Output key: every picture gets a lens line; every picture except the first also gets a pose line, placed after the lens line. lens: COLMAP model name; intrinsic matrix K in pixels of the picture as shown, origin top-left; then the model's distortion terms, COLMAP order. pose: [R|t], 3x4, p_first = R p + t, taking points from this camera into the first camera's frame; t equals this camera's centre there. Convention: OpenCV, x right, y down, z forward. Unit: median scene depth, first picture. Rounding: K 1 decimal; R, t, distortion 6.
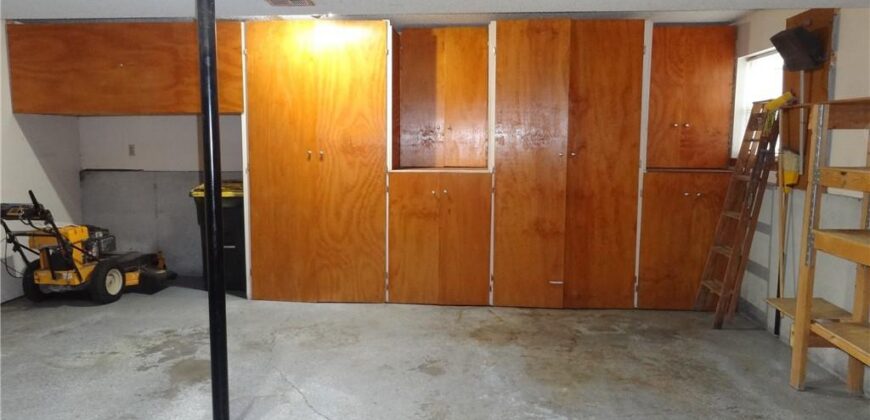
lens RADIAL K [[616.4, 0, 435.0], [0, 616.4, 210.0], [0, 0, 1]] dist [-0.002949, 0.002684]
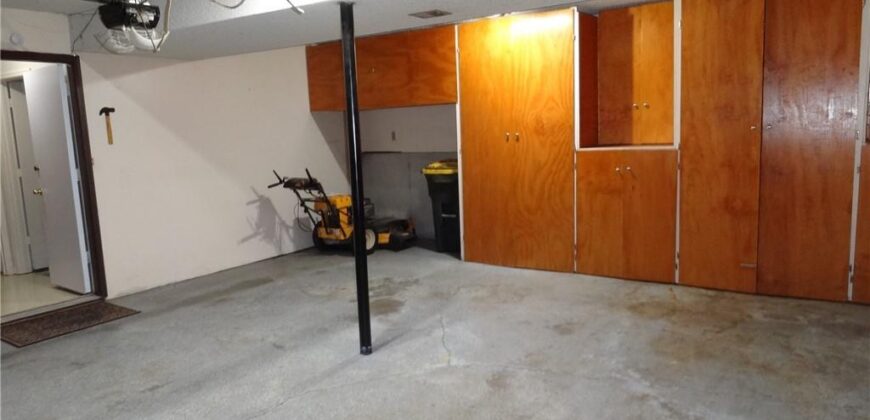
lens RADIAL K [[626.3, 0, 433.0], [0, 626.3, 200.6], [0, 0, 1]] dist [0.006019, 0.003163]
pose [[0.862546, 0.022625, -0.505472, 0.264296], [-0.012964, 0.999660, 0.022622, 0.004096], [0.505812, -0.012959, 0.862546, -0.062993]]
